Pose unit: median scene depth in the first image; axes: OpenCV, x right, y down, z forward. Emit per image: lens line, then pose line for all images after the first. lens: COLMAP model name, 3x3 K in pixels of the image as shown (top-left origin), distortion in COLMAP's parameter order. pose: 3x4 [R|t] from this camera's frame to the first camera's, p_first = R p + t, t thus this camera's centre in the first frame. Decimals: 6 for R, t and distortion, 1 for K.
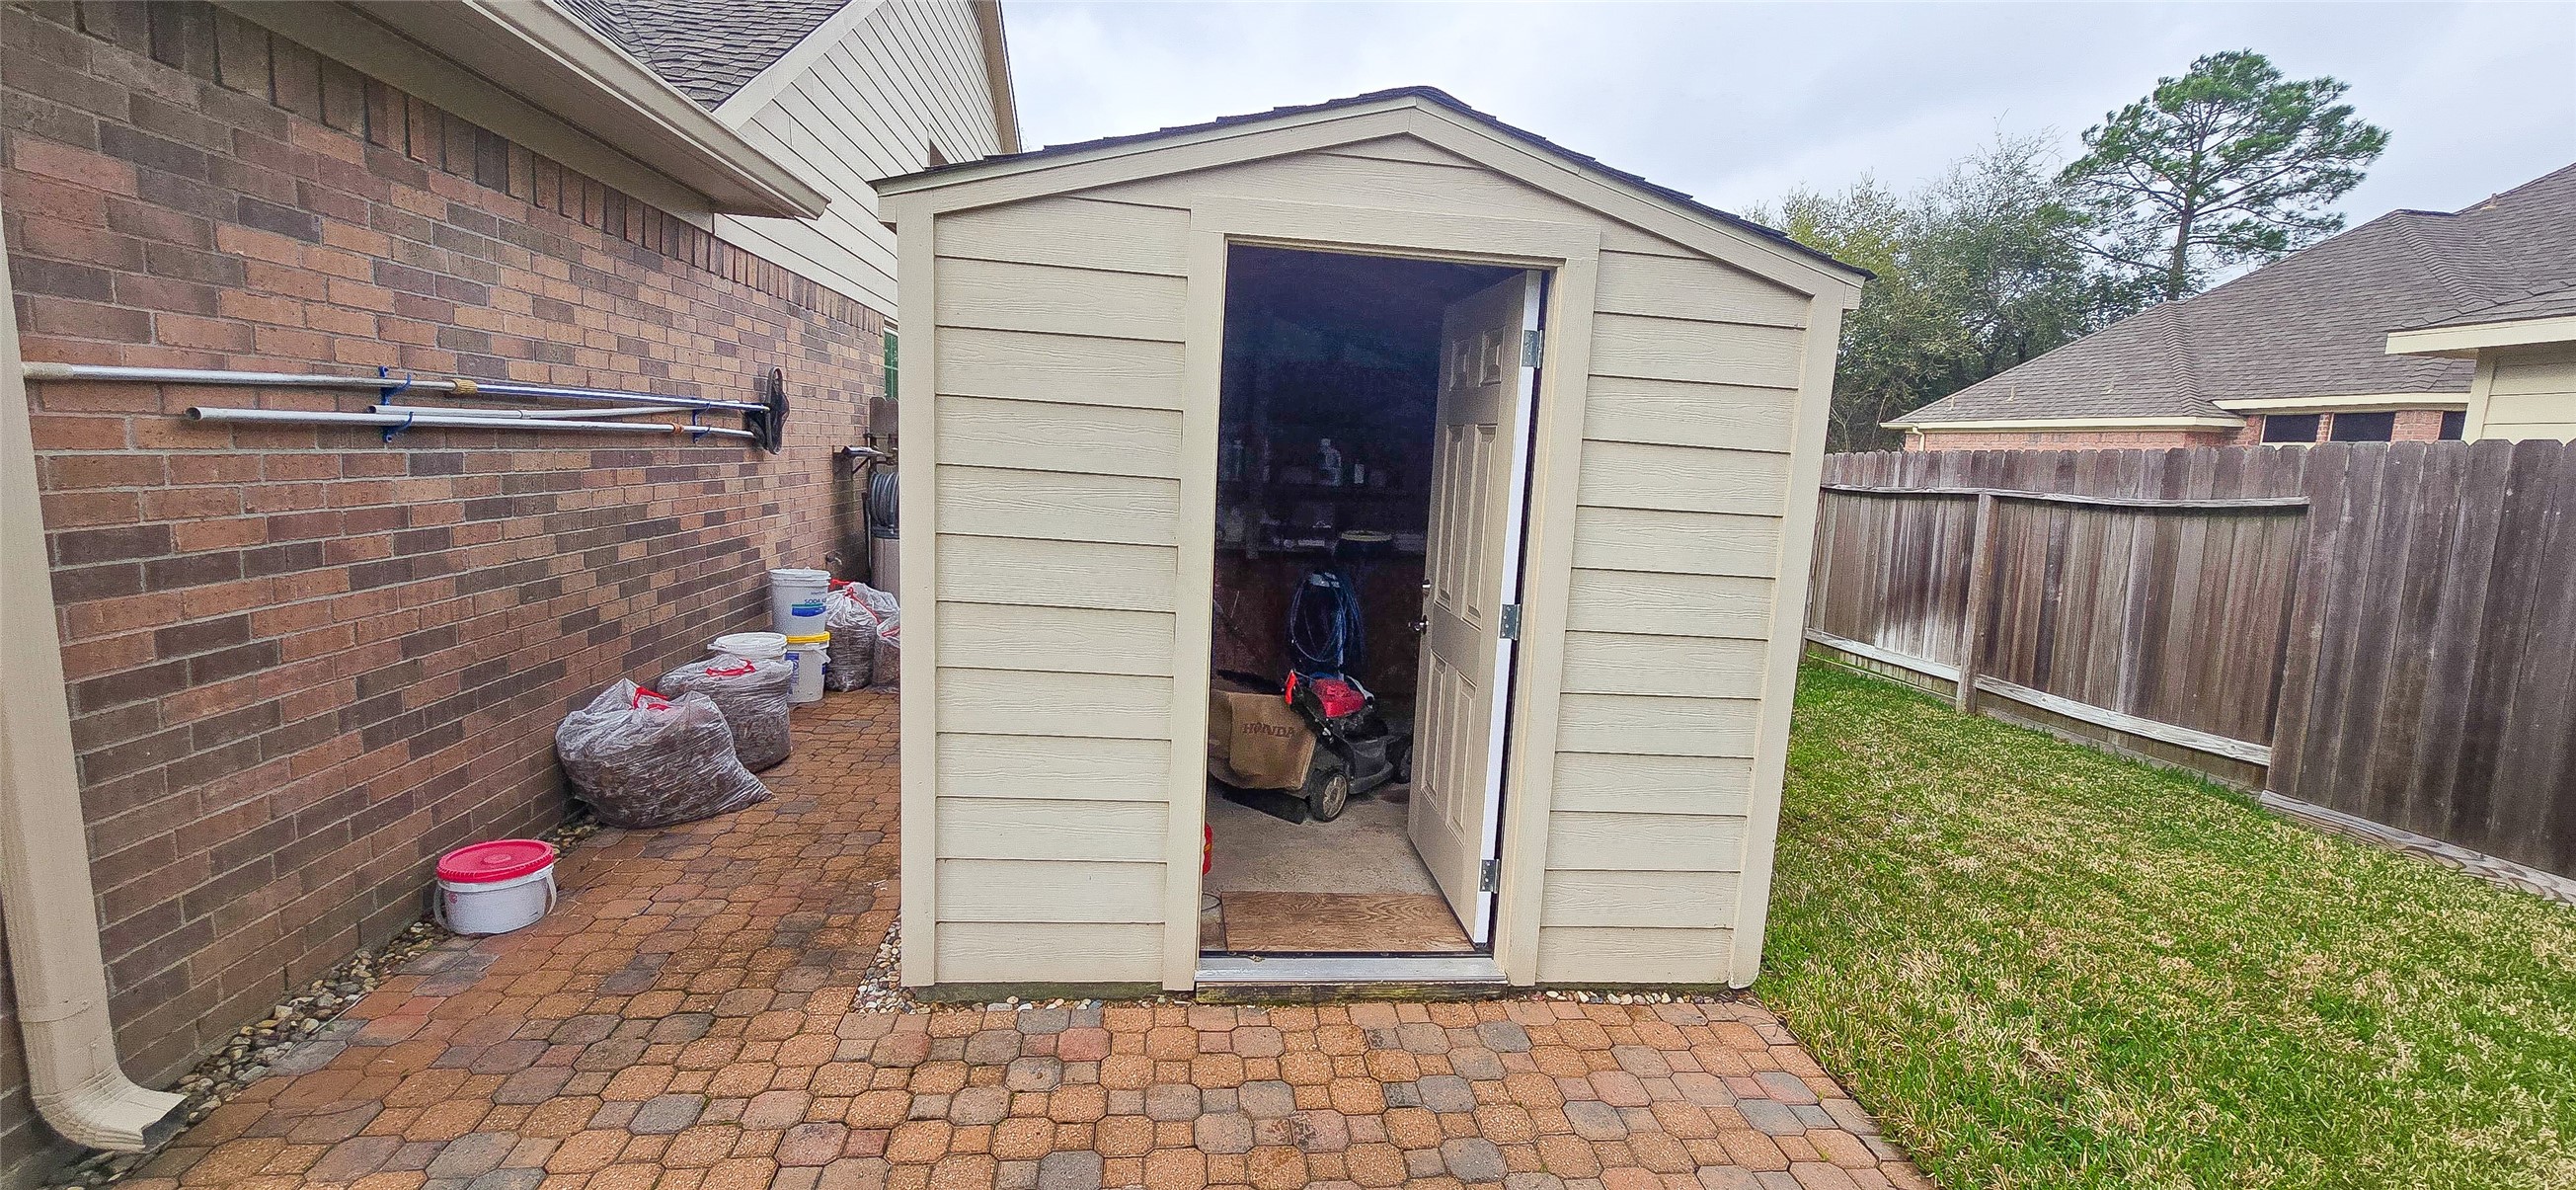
lens RADIAL K [[1027.3, 0, 1289.0], [0, 1027.3, 576.2], [0, 0, 1]] dist [0.002449, -0.000018]
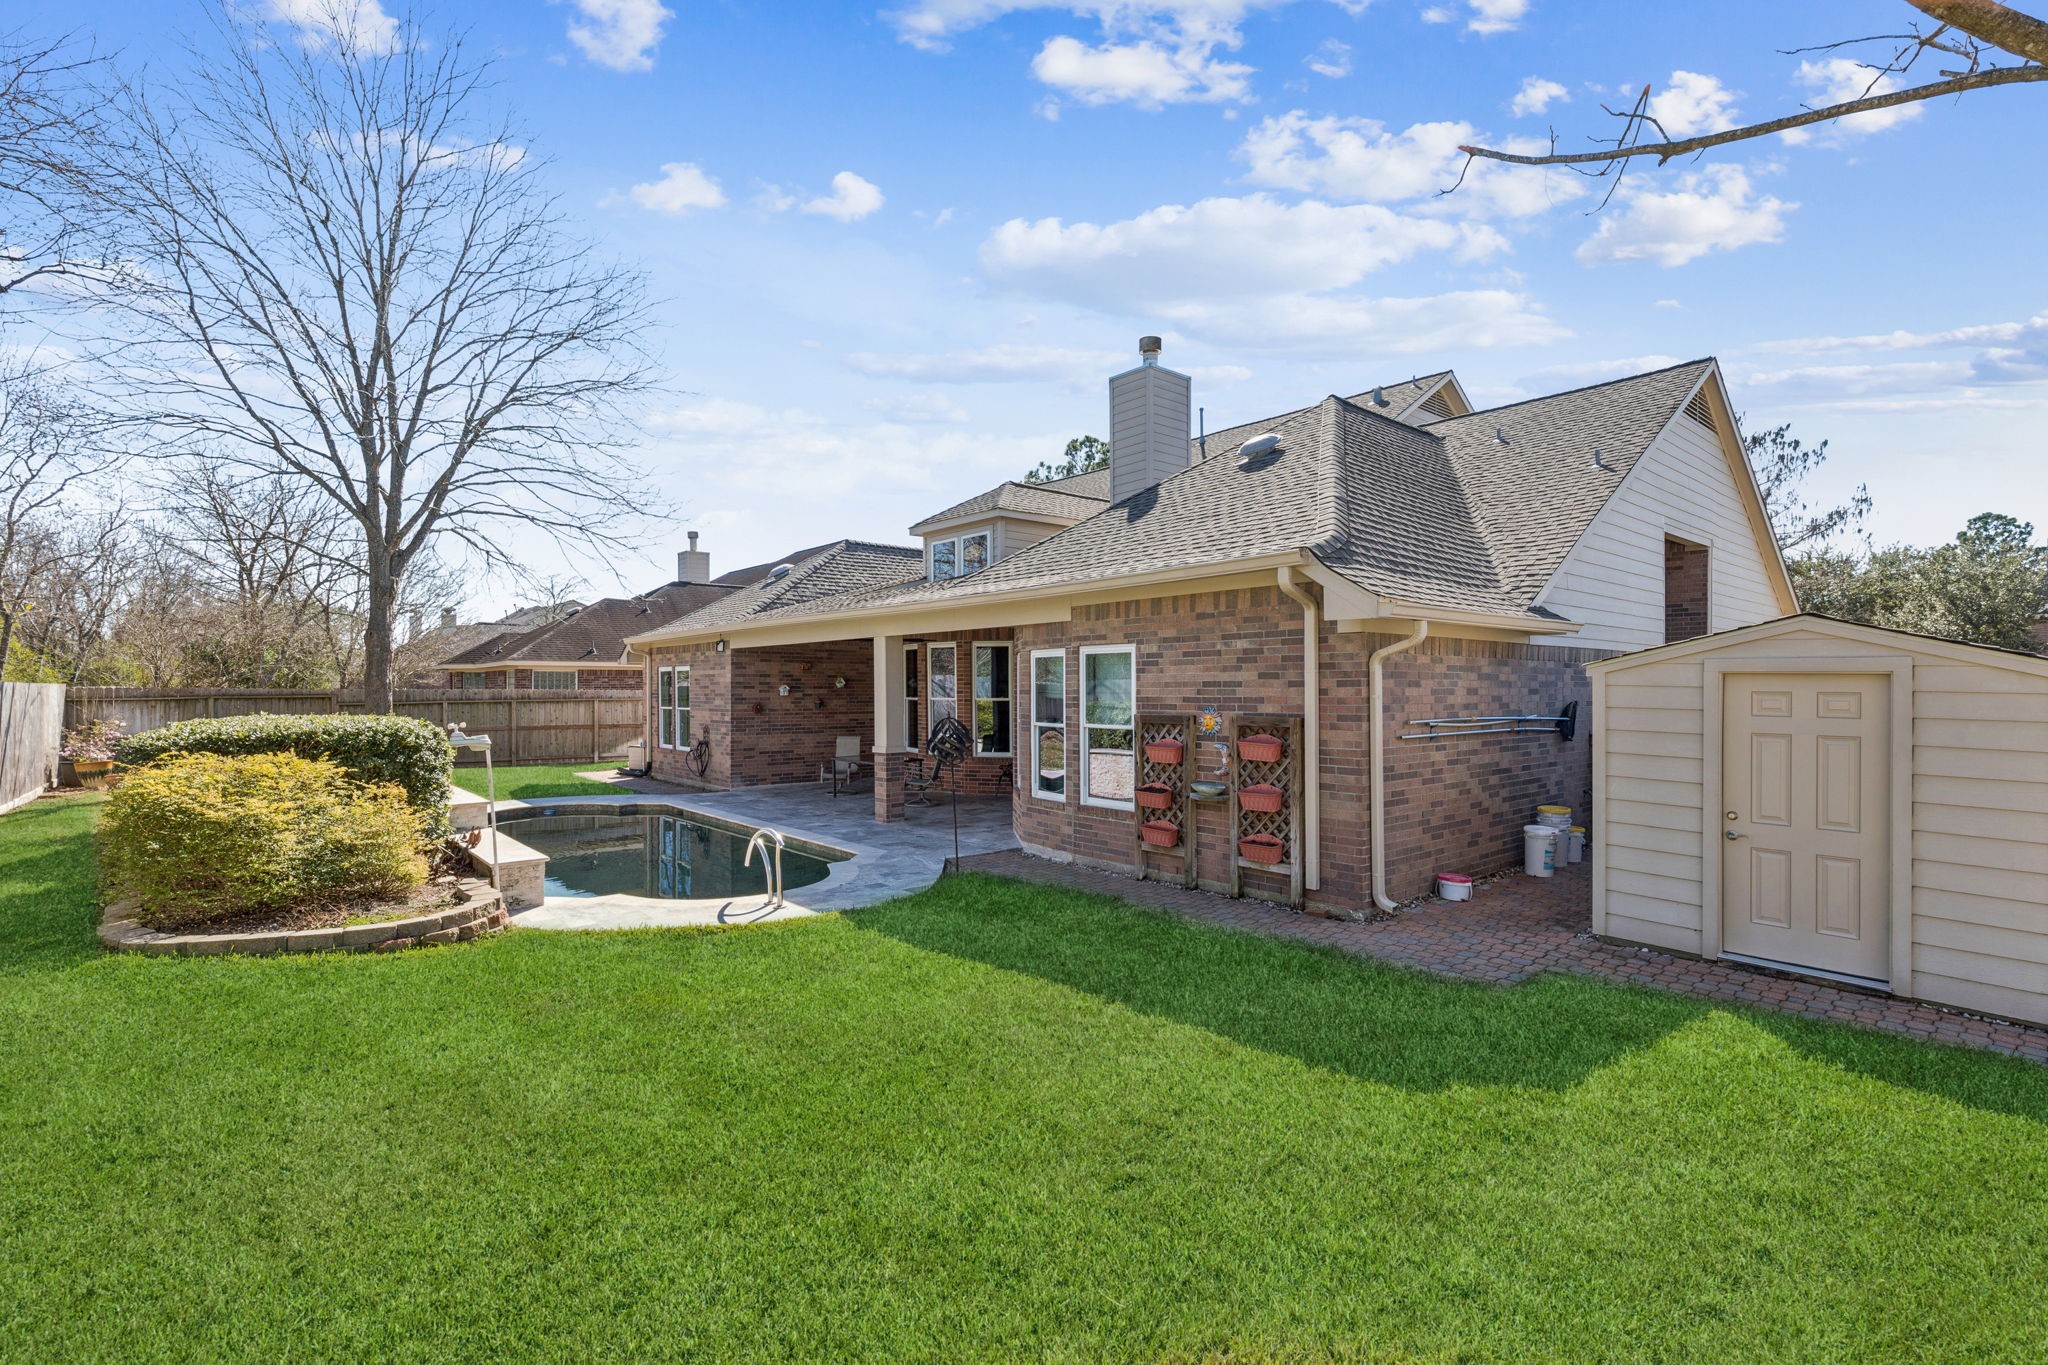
lens RADIAL K [[886.3, 0, 1026.6], [0, 886.3, 685.5], [0, 0, 1]] dist [0.000752, 0.000032]
pose [[0.531981, -0.043435, -0.845642, 0.726875], [-0.081917, 0.991359, -0.102452, 0.076349], [0.842785, 0.123775, 0.523826, -1.376085]]
